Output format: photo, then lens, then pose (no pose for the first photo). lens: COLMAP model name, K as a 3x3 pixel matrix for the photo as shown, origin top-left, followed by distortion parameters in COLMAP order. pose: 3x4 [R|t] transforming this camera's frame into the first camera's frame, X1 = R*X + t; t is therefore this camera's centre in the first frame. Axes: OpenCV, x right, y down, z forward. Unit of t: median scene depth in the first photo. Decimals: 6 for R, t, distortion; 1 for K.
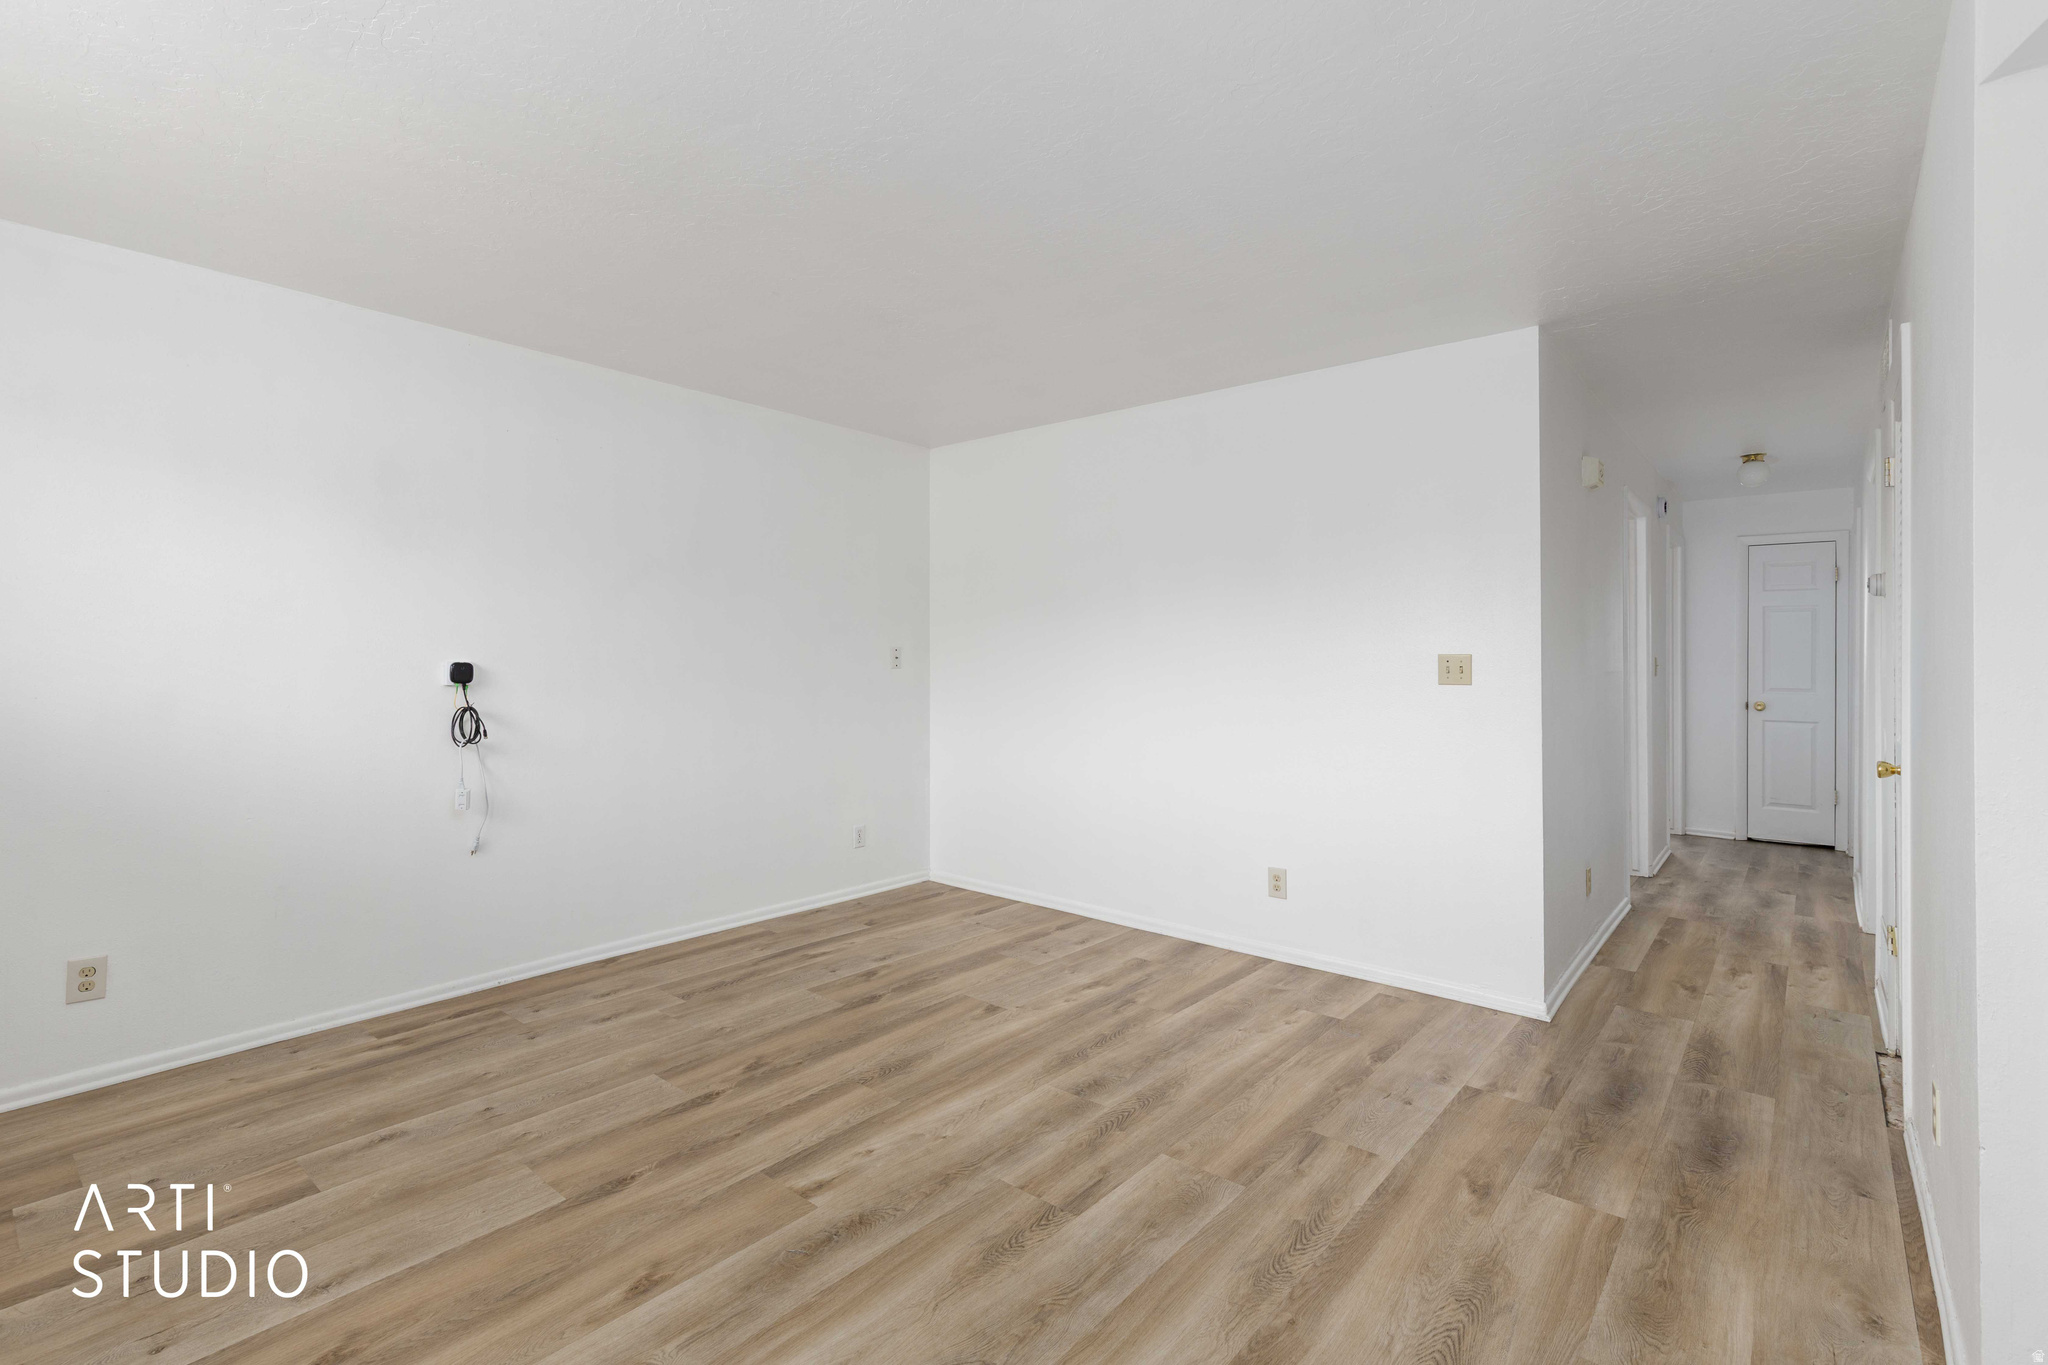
lens RADIAL K [[931.3, 0, 1022.3], [0, 931.3, 670.7], [0, 0, 1]] dist [0.011505, -0.001491]
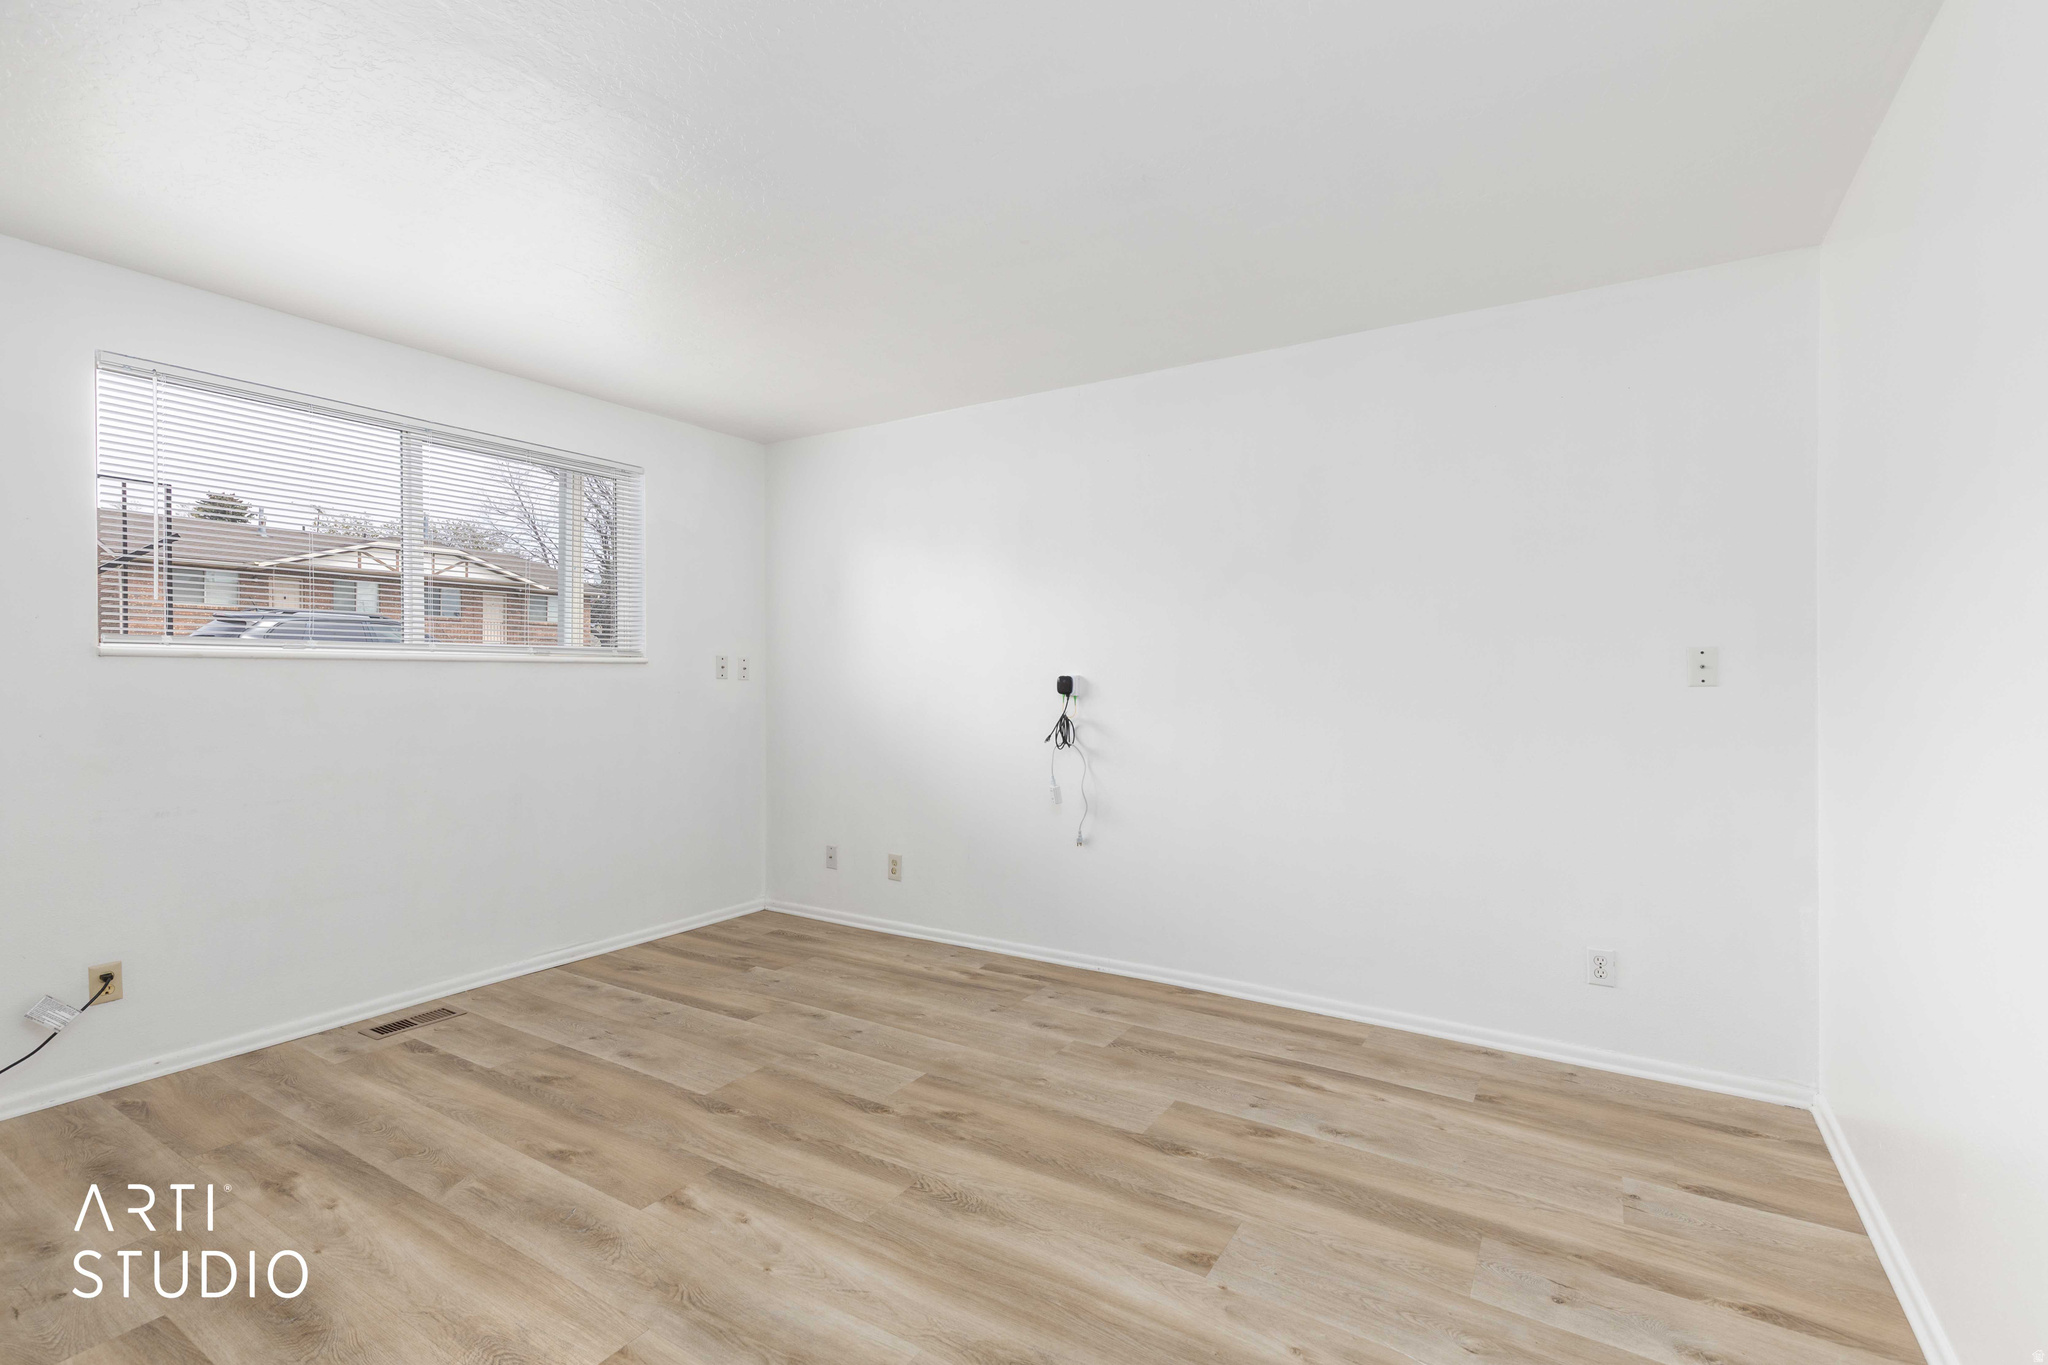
lens RADIAL K [[931.3, 0, 1024.1], [0, 931.3, 682.2], [0, 0, 1]] dist [0.011505, -0.001491]
pose [[0.140836, 0.004083, -0.990025, 0.576019], [-0.010052, 0.999946, 0.002694, -0.003598], [0.989982, 0.009572, 0.140869, 0.863153]]
